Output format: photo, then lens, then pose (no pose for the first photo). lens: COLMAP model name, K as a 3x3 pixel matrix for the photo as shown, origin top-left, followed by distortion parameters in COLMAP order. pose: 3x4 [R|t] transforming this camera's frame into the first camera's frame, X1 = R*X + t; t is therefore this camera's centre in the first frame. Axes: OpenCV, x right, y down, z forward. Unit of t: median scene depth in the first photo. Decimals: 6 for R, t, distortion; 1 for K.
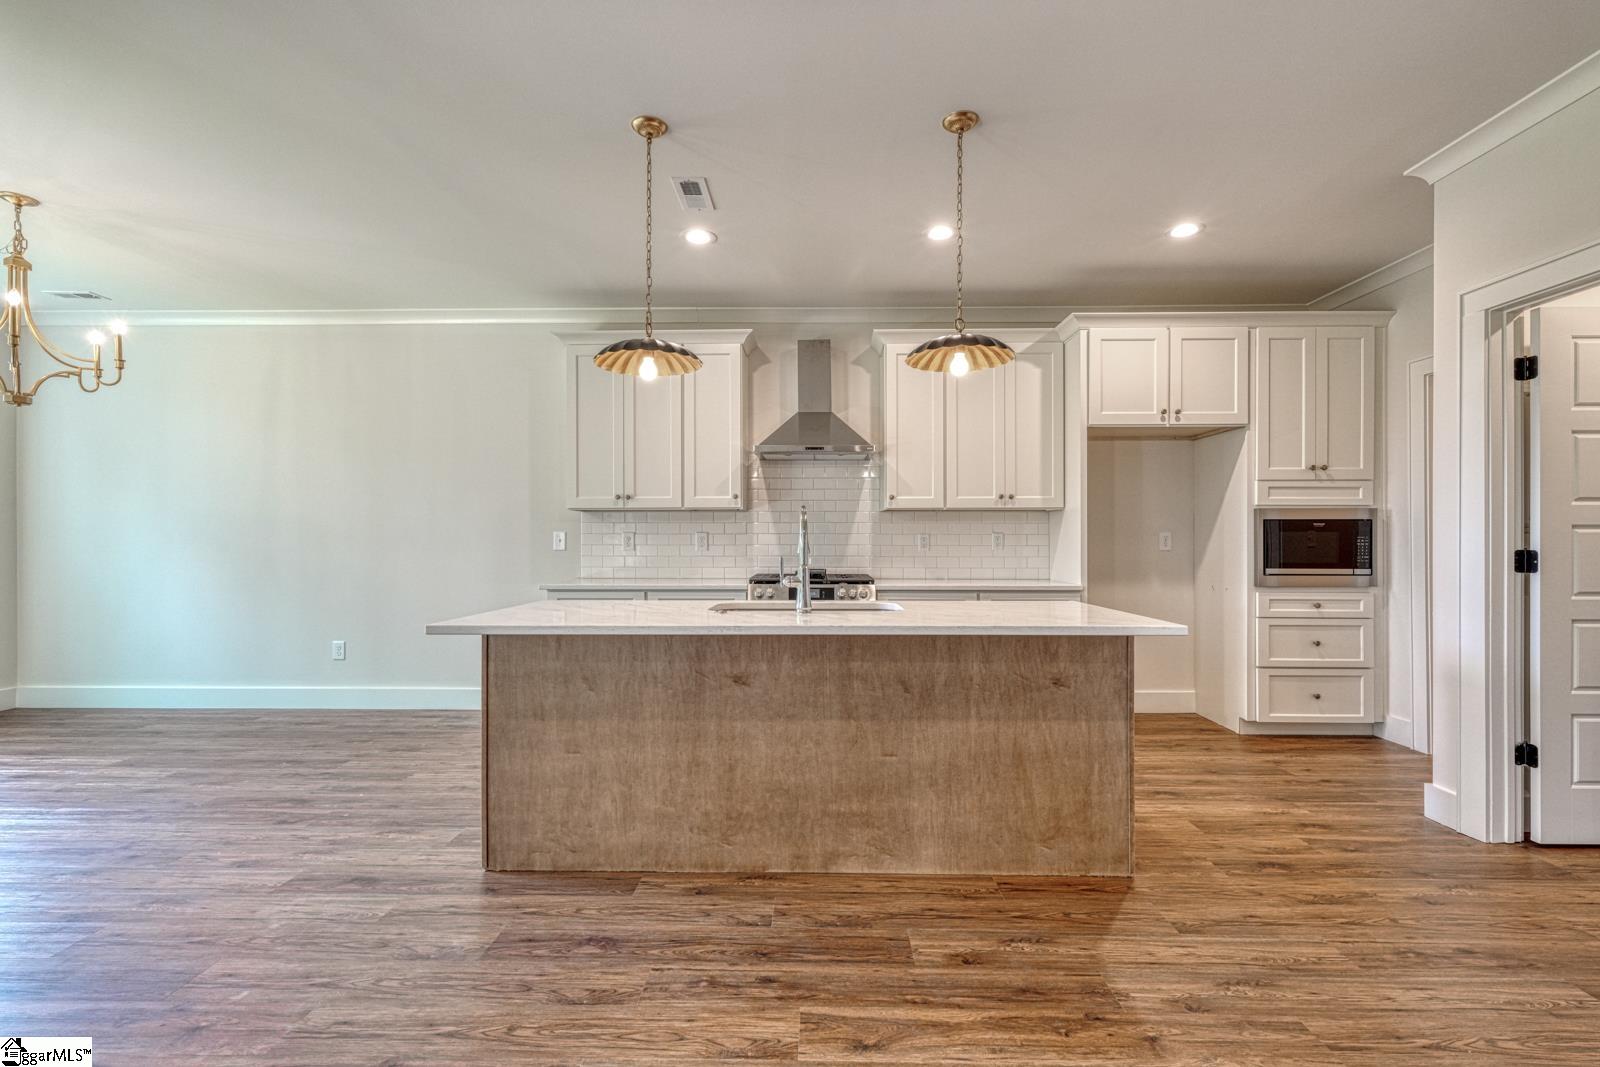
lens RADIAL K [[710.3, 0, 797.5], [0, 710.3, 538.7], [0, 0, 1]] dist [0.003220, 0.000406]
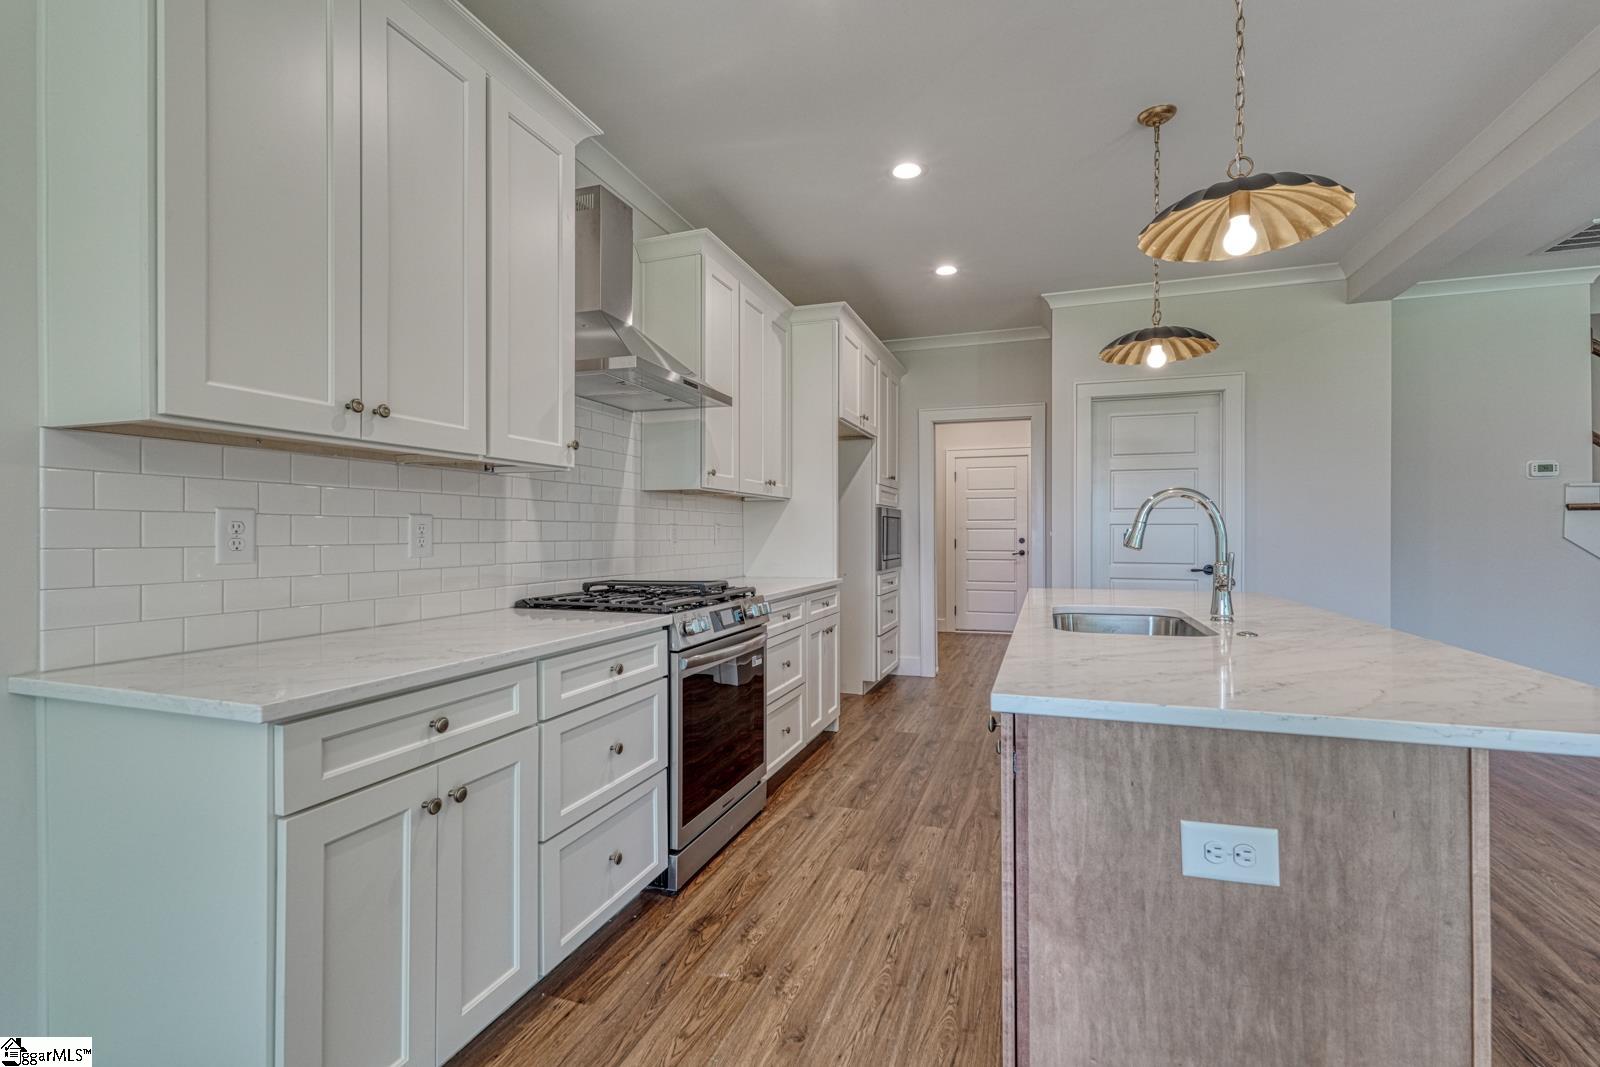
lens RADIAL K [[710.3, 0, 812.2], [0, 710.3, 531.6], [0, 0, 1]] dist [0.003220, 0.000406]
pose [[0.294581, 0.002521, 0.955623, -0.564068], [0.004725, 0.999980, -0.004095, 0.004781], [-0.955615, 0.005722, 0.294563, 0.755318]]
